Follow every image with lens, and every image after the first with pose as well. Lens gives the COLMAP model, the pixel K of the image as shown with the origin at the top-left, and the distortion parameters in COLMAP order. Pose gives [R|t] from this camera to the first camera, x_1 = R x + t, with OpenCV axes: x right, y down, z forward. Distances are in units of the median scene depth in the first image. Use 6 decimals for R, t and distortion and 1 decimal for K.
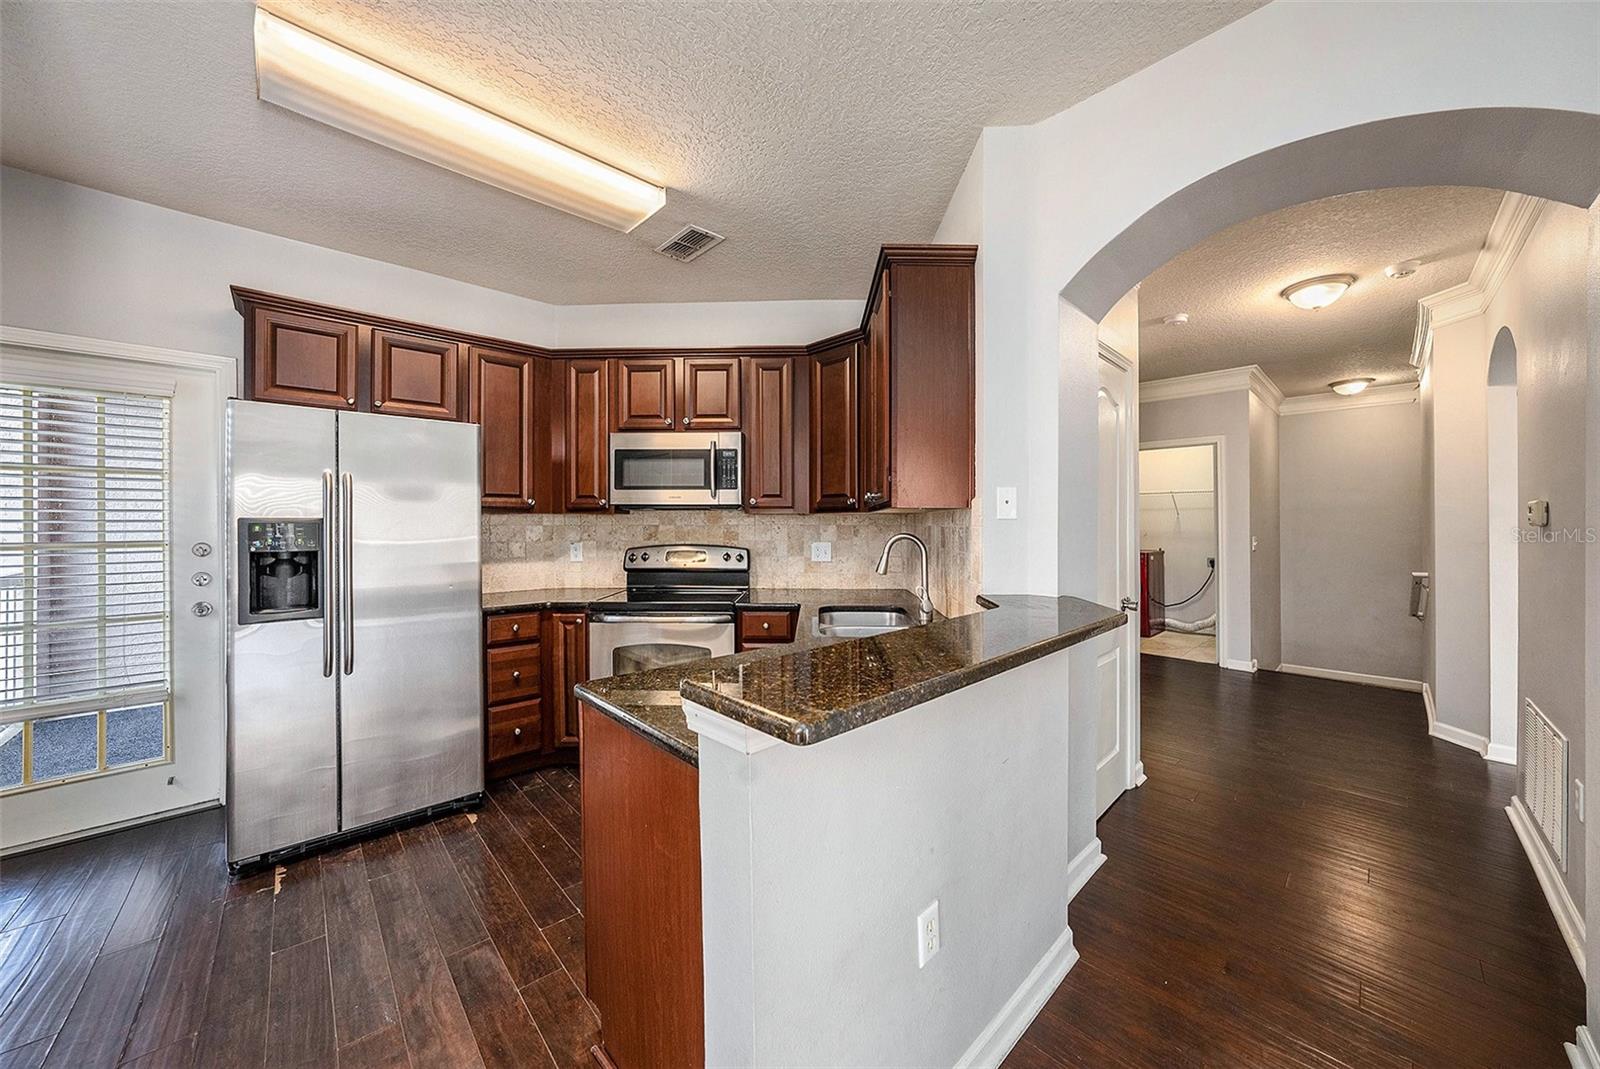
lens RADIAL K [[562.0, 0, 800.4], [0, 562.0, 522.6], [0, 0, 1]] dist [-0.000908, -0.000173]
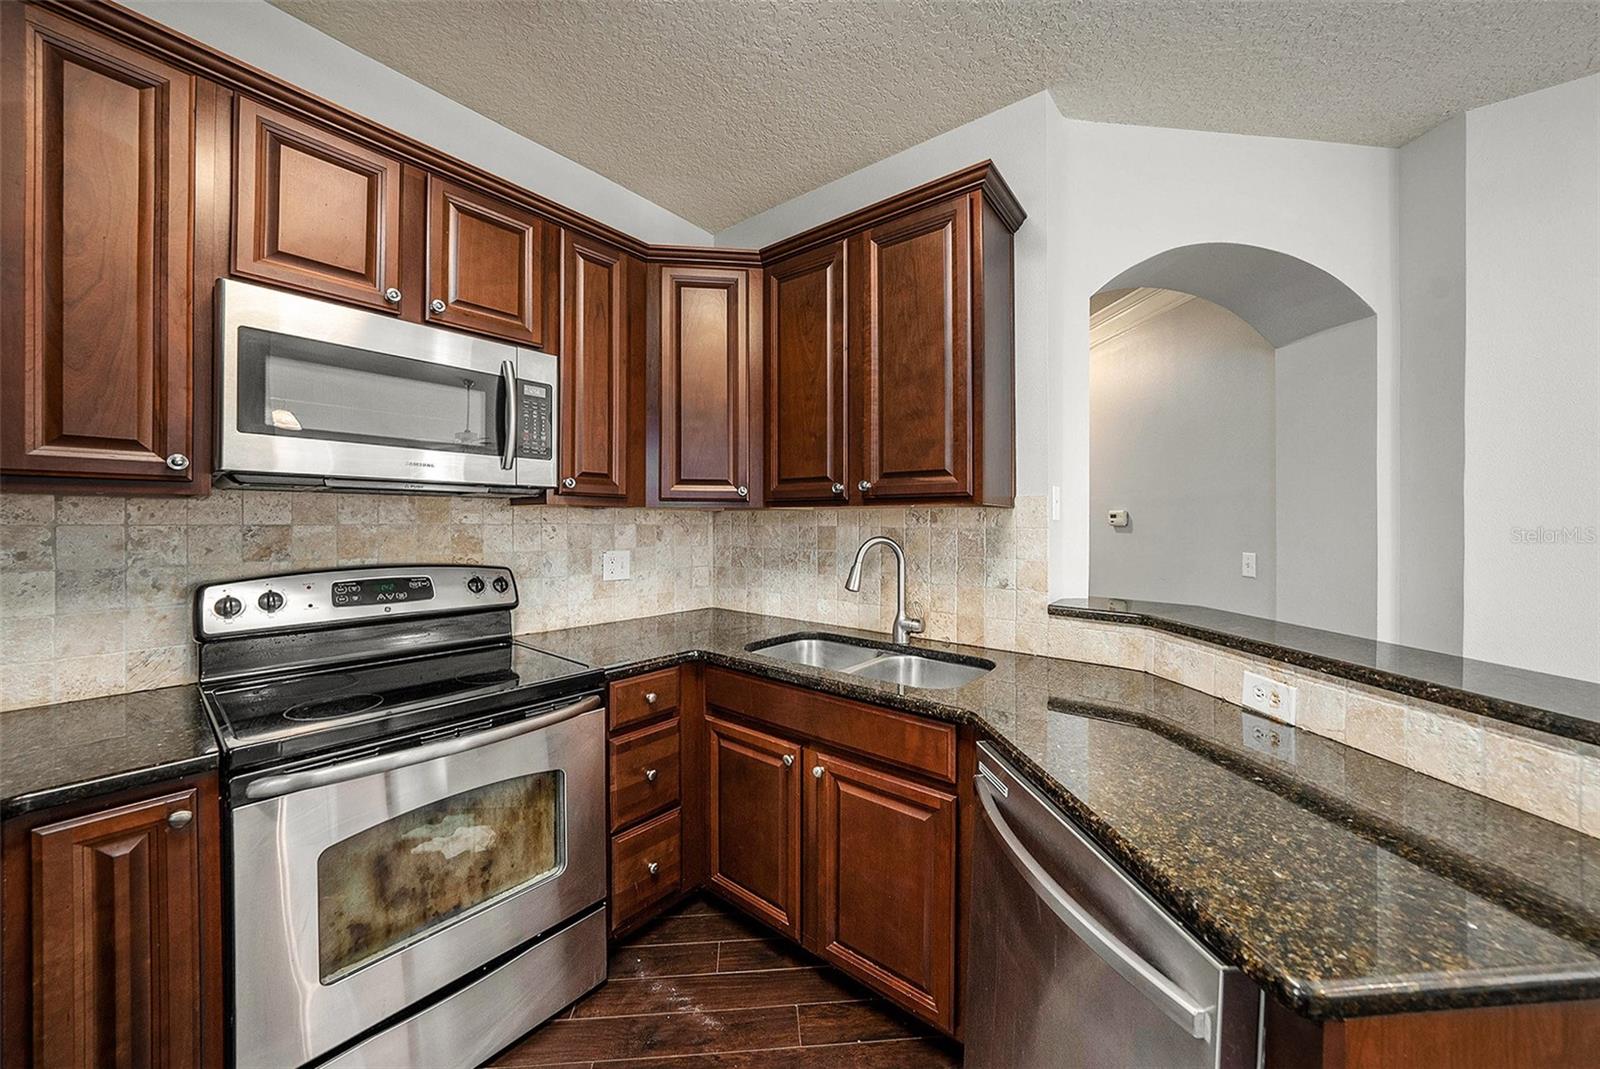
lens RADIAL K [[562.0, 0, 800.4], [0, 562.0, 522.6], [0, 0, 1]] dist [-0.000908, -0.000173]
pose [[0.633286, 0.003216, 0.773911, -0.380222], [-0.003060, 0.999994, -0.001652, 0.002466], [-0.773912, -0.001322, 0.633292, 0.465032]]
